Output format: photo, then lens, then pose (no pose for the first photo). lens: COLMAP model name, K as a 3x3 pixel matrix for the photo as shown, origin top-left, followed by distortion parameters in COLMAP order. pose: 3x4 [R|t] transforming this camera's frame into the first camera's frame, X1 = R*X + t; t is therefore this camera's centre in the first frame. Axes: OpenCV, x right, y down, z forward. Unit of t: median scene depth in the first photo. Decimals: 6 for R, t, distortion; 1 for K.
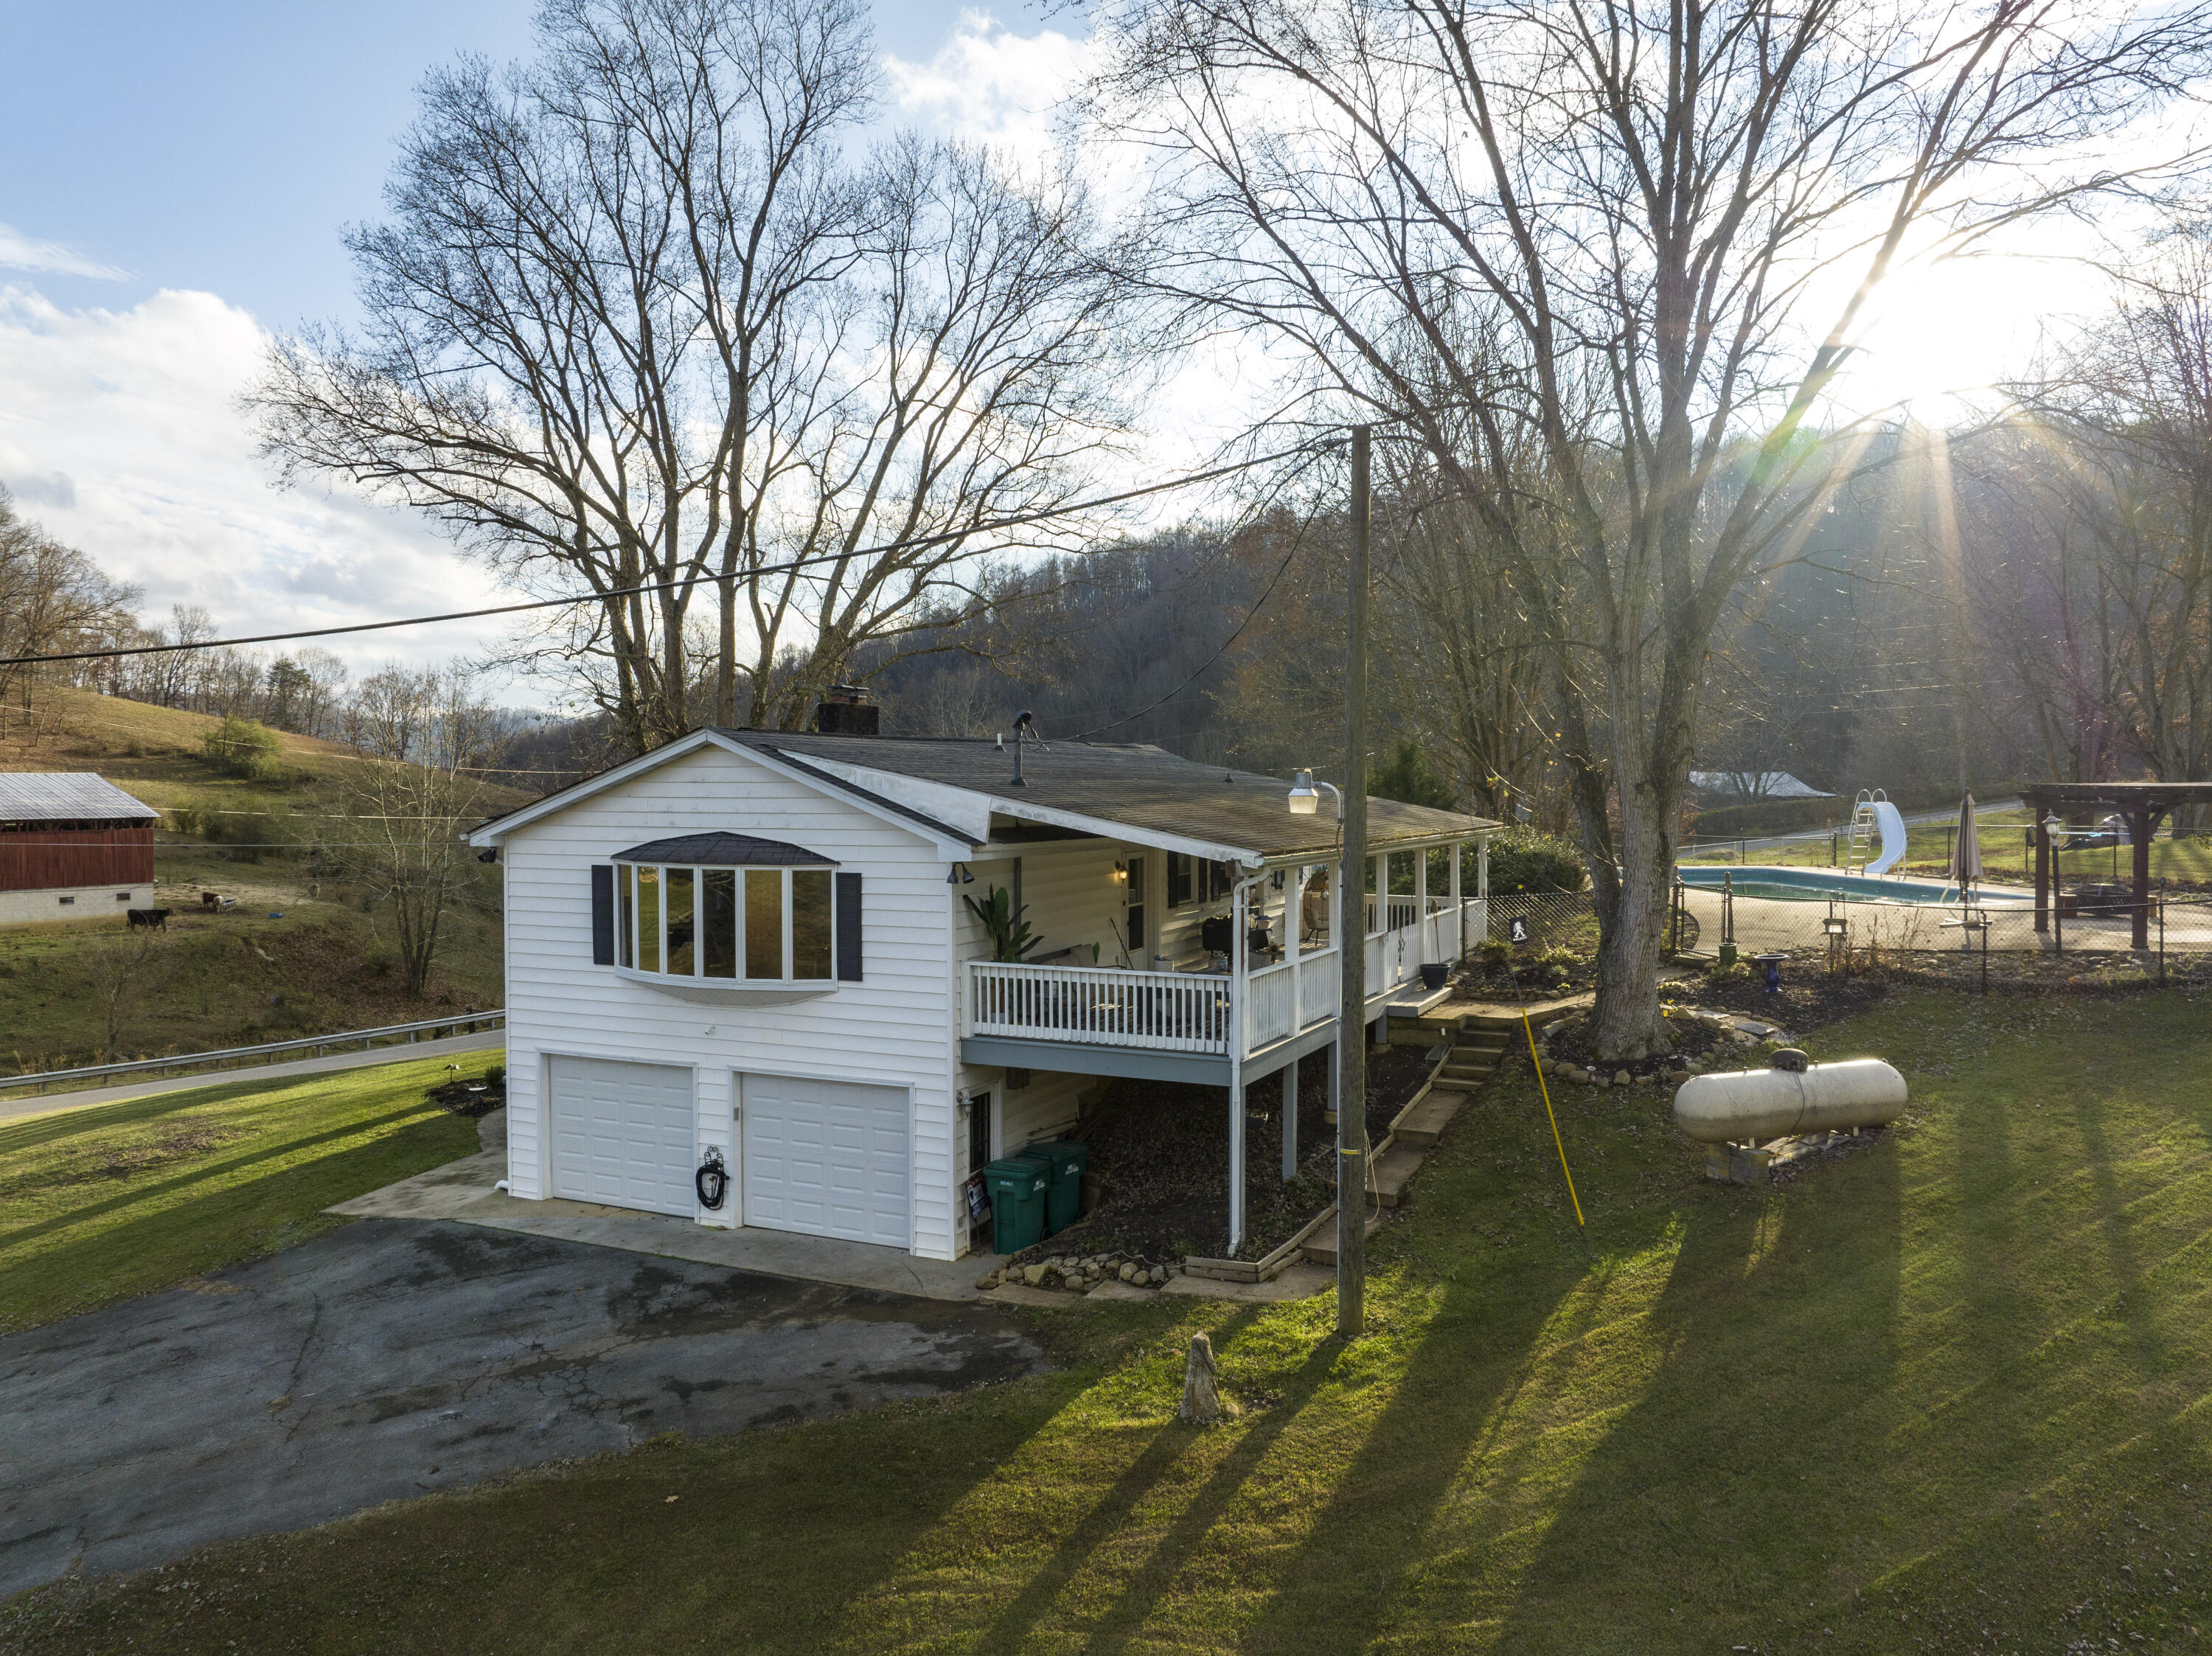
lens RADIAL K [[1553.5, 0, 1106.0], [0, 1553.5, 828.0], [0, 0, 1]] dist [-0.075403, 0.041333]
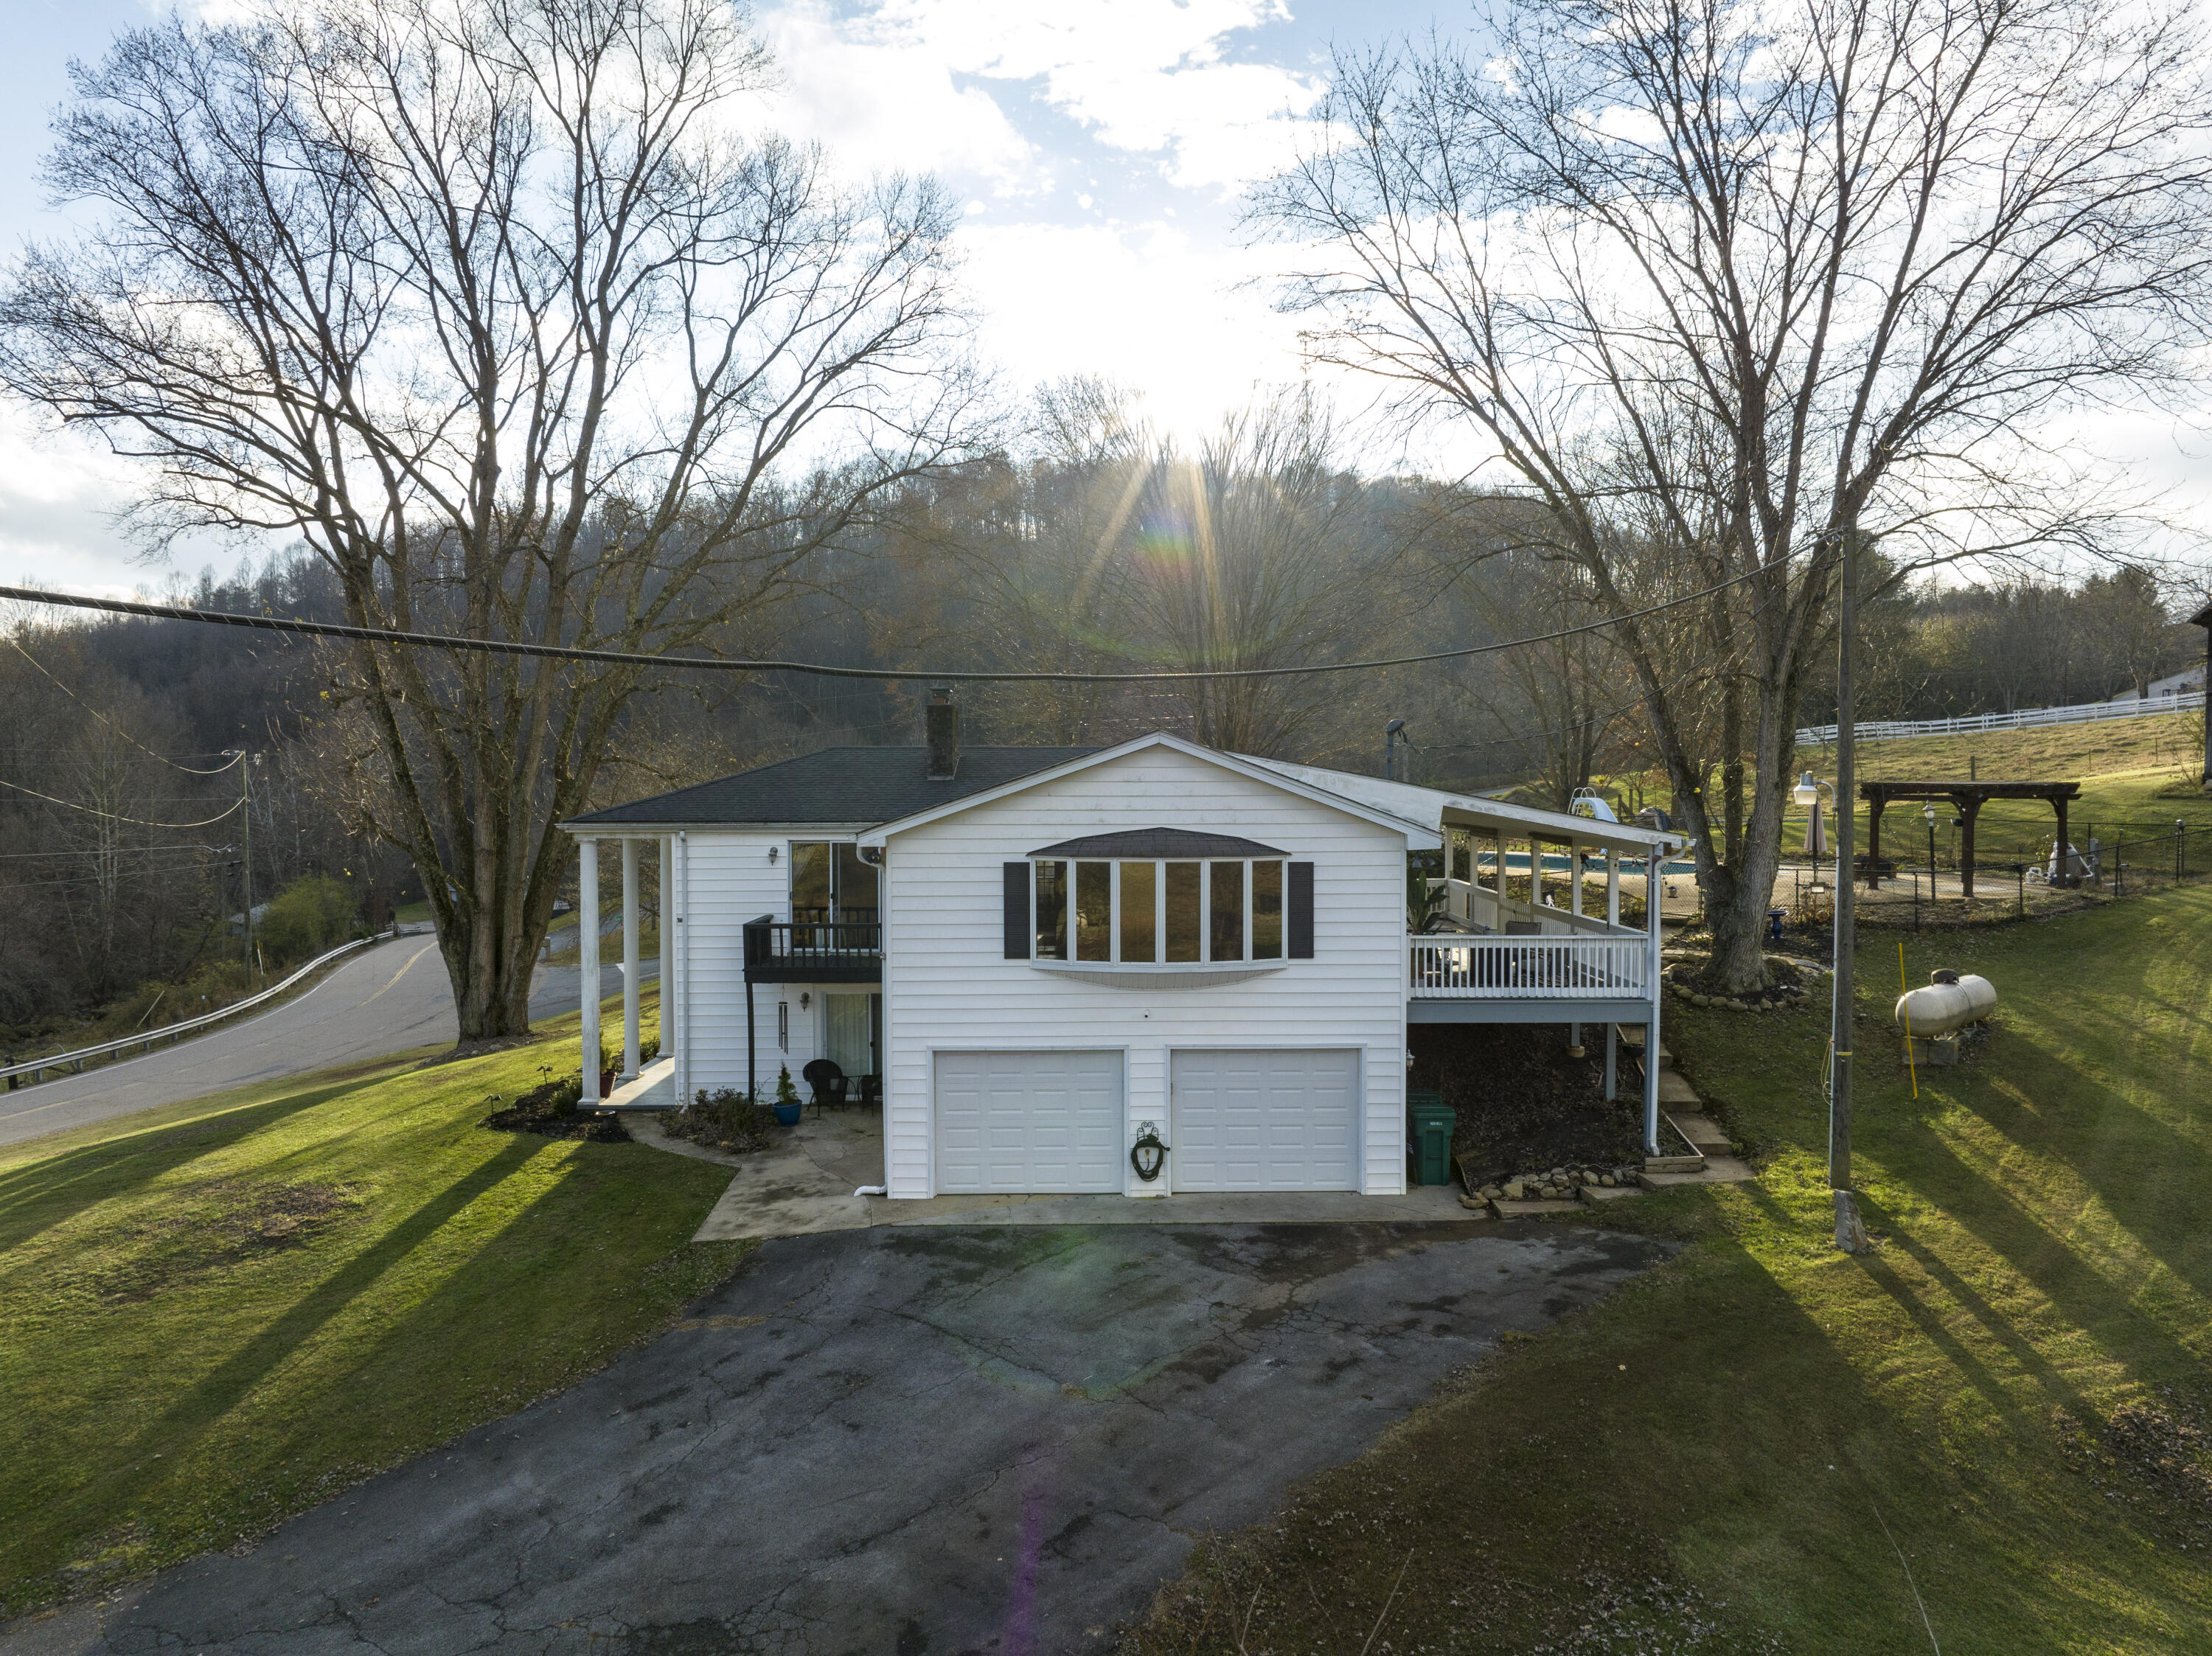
lens RADIAL K [[1553.2, 0, 1106.0], [0, 1553.2, 828.0], [0, 0, 1]] dist [-0.044985, -0.006271]
pose [[0.908428, -0.013563, 0.417821, -0.788875], [0.013774, 0.999902, 0.002512, -0.000549], [-0.417814, 0.003473, 0.908526, 0.036668]]
